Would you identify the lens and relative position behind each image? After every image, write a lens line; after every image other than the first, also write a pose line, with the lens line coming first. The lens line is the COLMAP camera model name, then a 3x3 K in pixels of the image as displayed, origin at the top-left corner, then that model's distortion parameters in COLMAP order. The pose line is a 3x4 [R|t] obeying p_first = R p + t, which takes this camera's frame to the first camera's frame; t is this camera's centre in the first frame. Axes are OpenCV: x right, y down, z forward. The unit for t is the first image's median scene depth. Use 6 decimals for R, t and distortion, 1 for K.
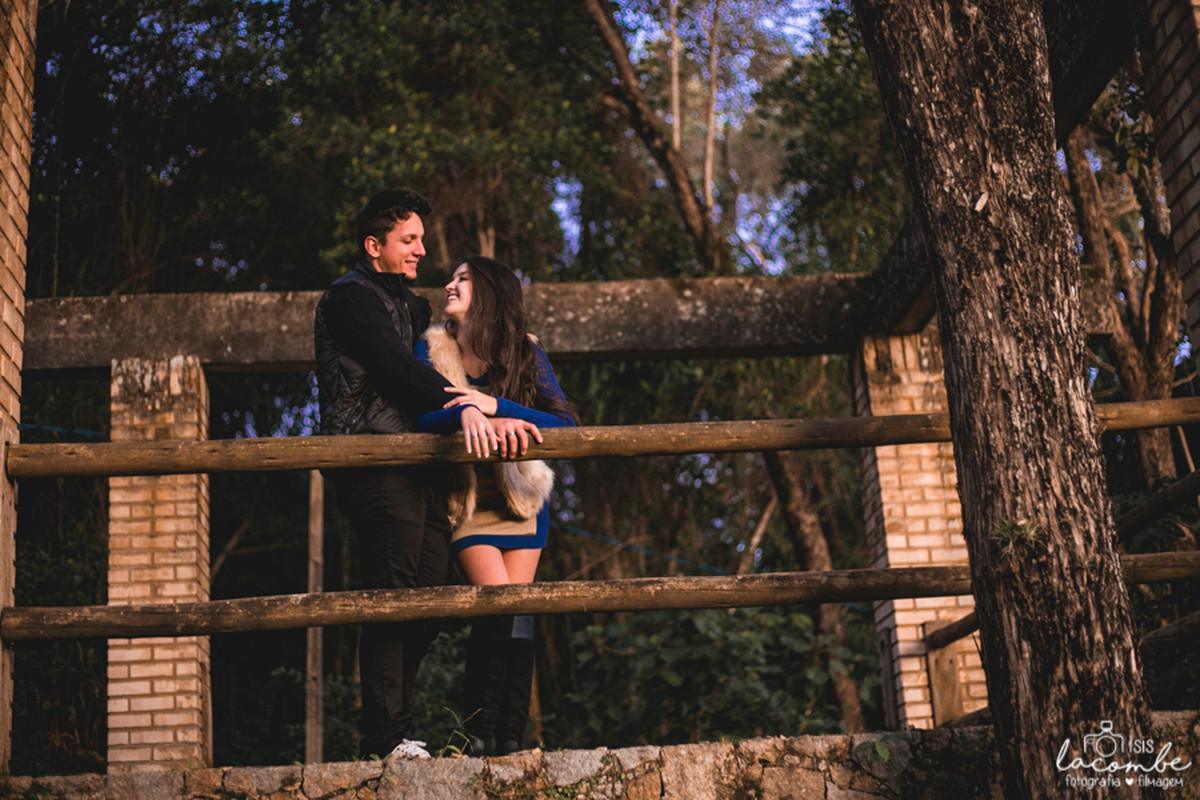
lens RADIAL K [[1764.7, 0, 600.0], [0, 1764.7, 400.0], [0, 0, 1]] dist [-0.095586, -0.111568]
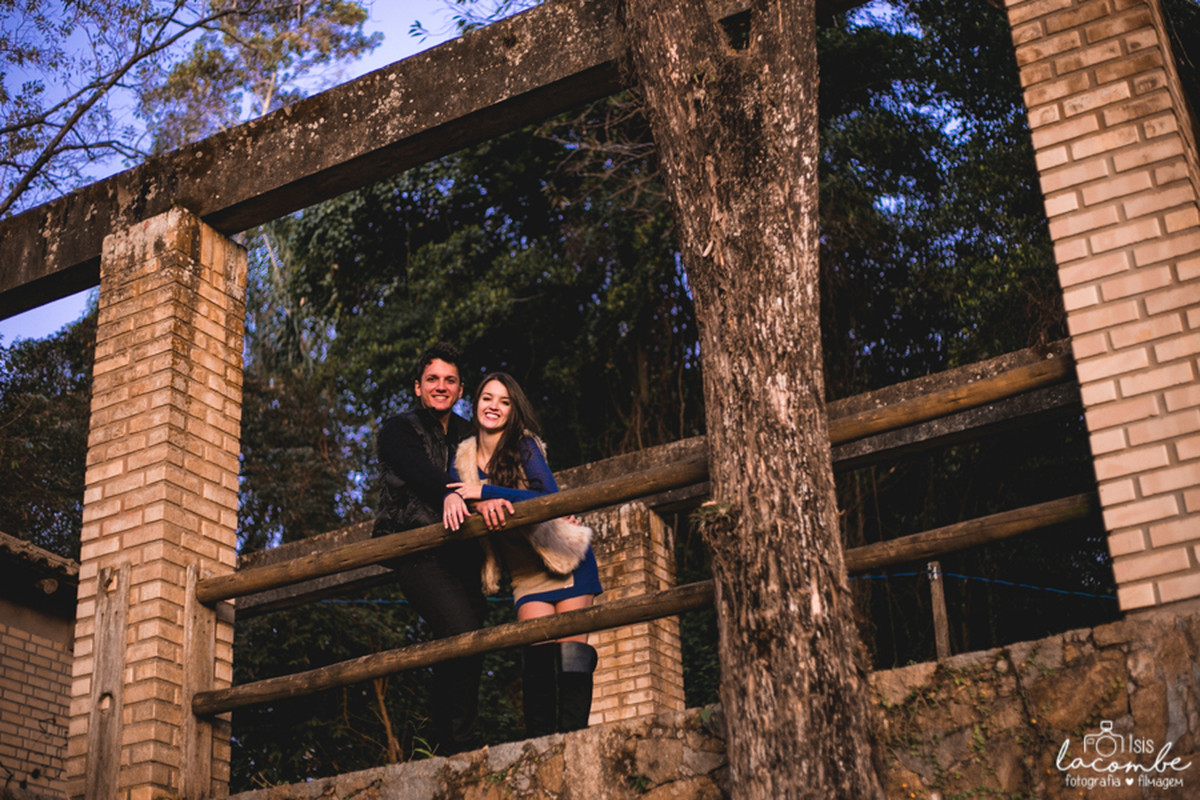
lens RADIAL K [[1764.7, 0, 600.0], [0, 1764.7, 400.0], [0, 0, 1]] dist [-0.095586, -0.111568]
pose [[0.832407, -0.214107, -0.511133, 0.752625], [0.163433, 0.976173, -0.142746, 0.149255], [0.529517, 0.035287, 0.847565, -0.059169]]
